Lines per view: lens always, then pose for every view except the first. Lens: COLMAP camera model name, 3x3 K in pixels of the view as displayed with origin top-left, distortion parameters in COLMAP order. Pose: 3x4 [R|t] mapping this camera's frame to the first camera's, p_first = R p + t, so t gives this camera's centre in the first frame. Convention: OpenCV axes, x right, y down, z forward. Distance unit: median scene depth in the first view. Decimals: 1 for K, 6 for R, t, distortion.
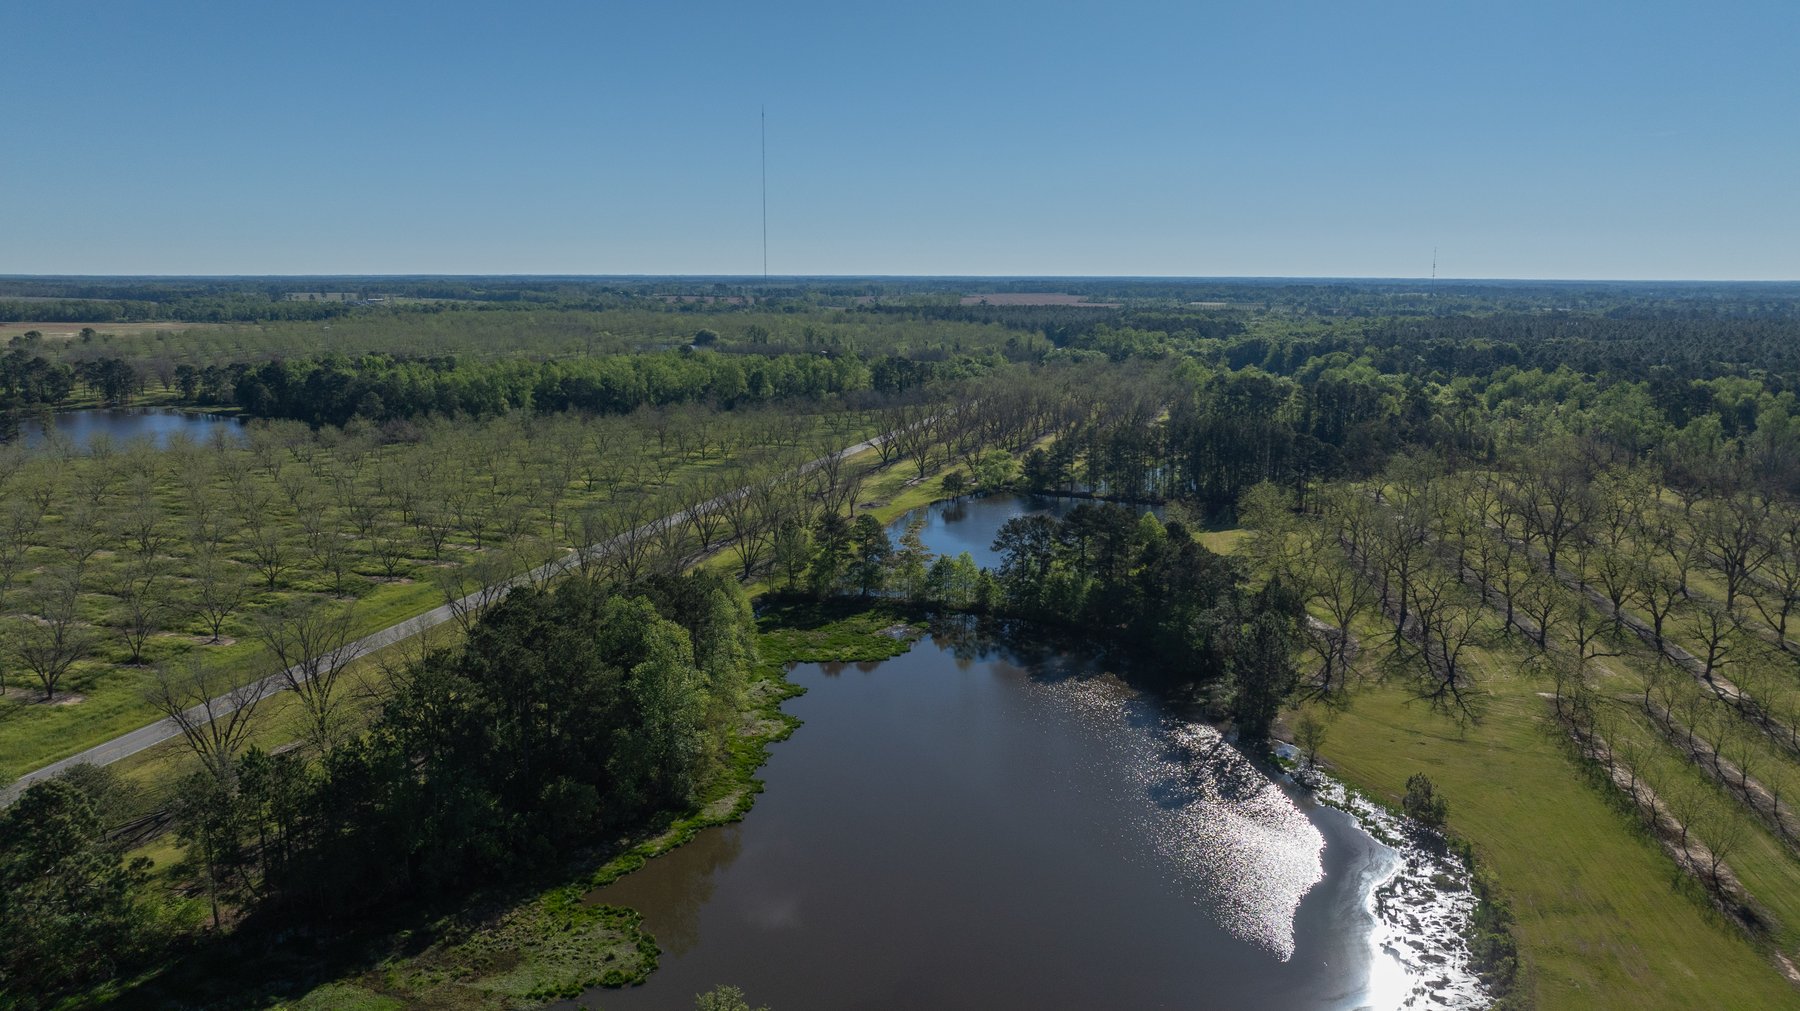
lens RADIAL K [[1275.4, 0, 900.0], [0, 1275.4, 505.5], [0, 0, 1]] dist [-0.019320, 0.005000]
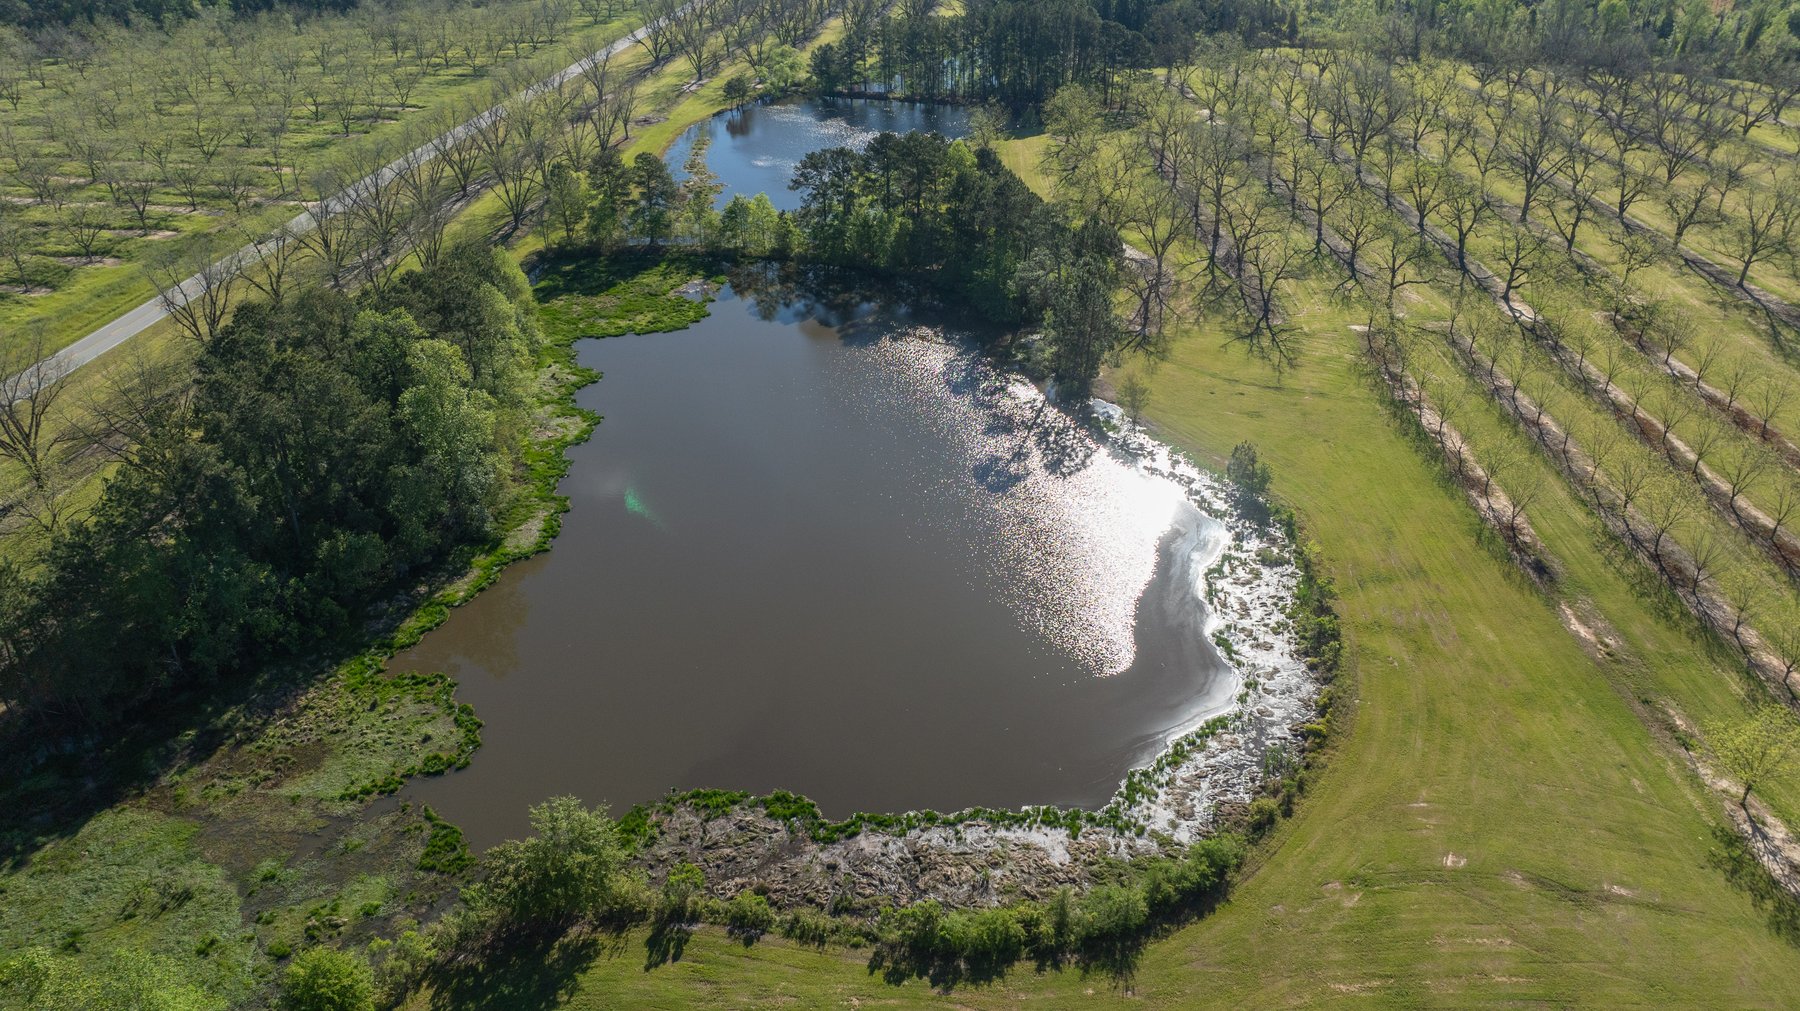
lens RADIAL K [[1275.4, 0, 900.0], [0, 1275.4, 505.5], [0, 0, 1]] dist [-0.019320, 0.005000]
pose [[0.985119, -0.090329, 0.146221, -0.004644], [0.037561, 0.943339, 0.329699, -0.062610], [-0.167717, -0.319301, 0.932694, 0.081188]]
